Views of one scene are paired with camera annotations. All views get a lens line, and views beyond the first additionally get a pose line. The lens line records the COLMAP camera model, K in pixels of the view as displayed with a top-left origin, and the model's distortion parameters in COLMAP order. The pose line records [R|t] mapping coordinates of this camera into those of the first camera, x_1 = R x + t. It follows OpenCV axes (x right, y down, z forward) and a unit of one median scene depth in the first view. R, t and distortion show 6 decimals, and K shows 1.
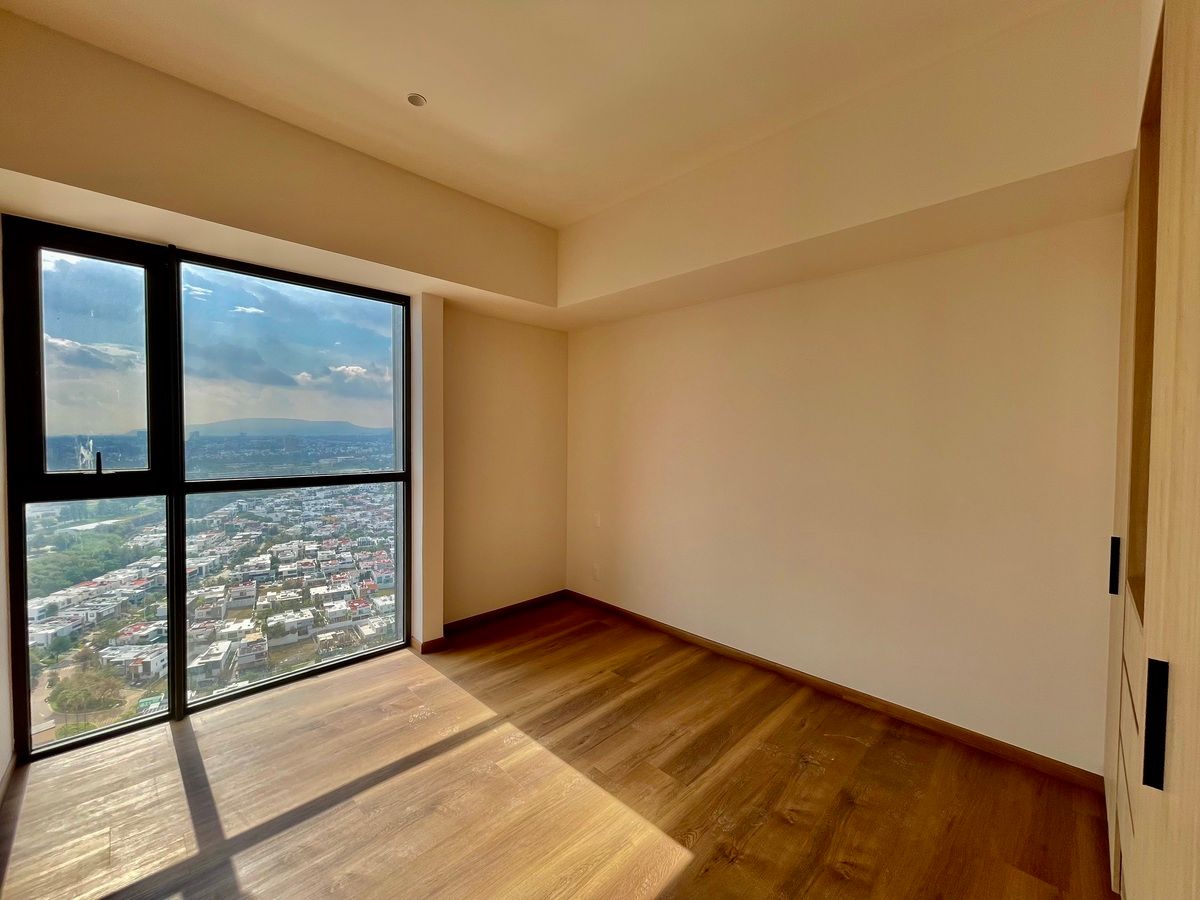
lens RADIAL K [[485.1, 0, 598.3], [0, 485.1, 450.4], [0, 0, 1]] dist [0.001825, -0.000431]
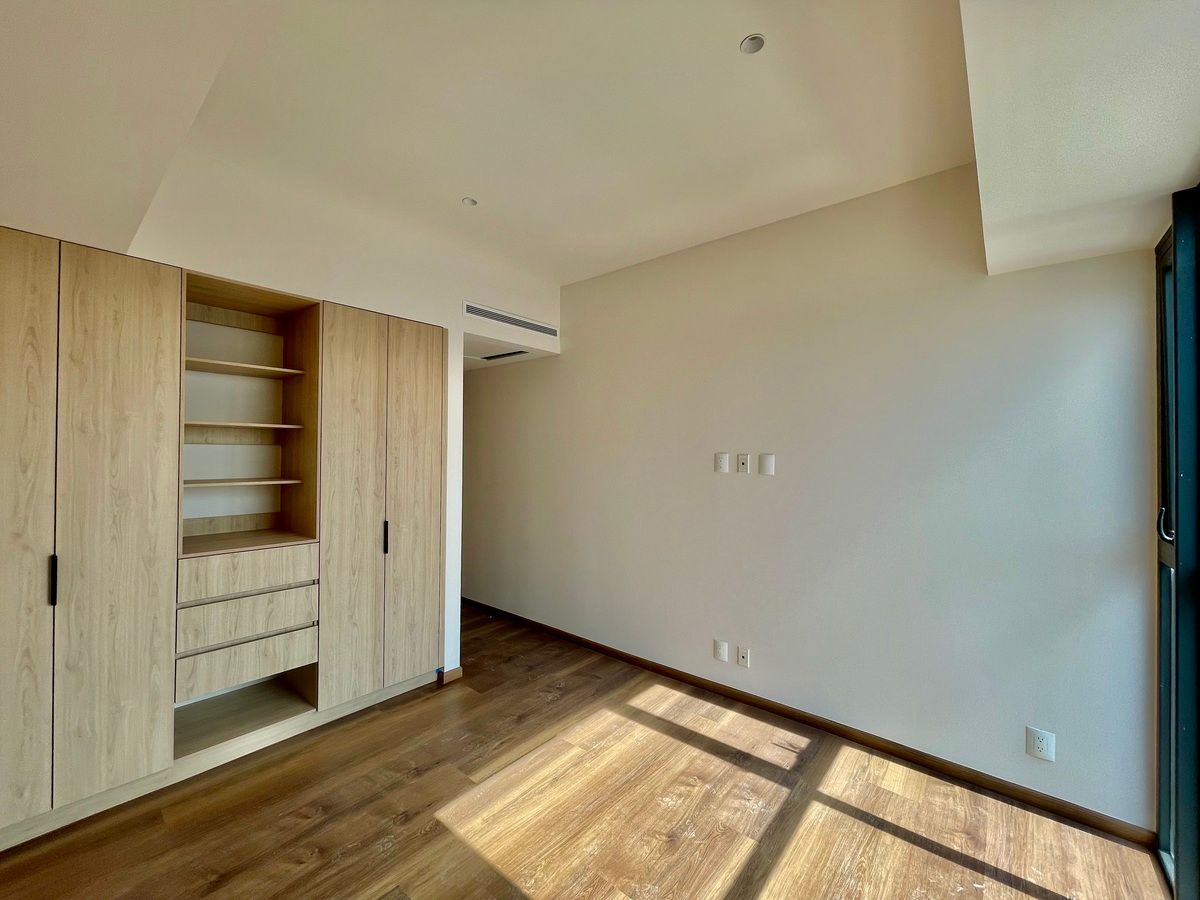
lens RADIAL K [[485.1, 0, 598.3], [0, 485.1, 450.4], [0, 0, 1]] dist [0.001825, -0.000431]
pose [[-0.996520, -0.019440, -0.081058, -0.092922], [-0.020799, 0.999656, 0.015963, -0.101323], [0.080720, 0.017594, -0.996582, 2.085865]]
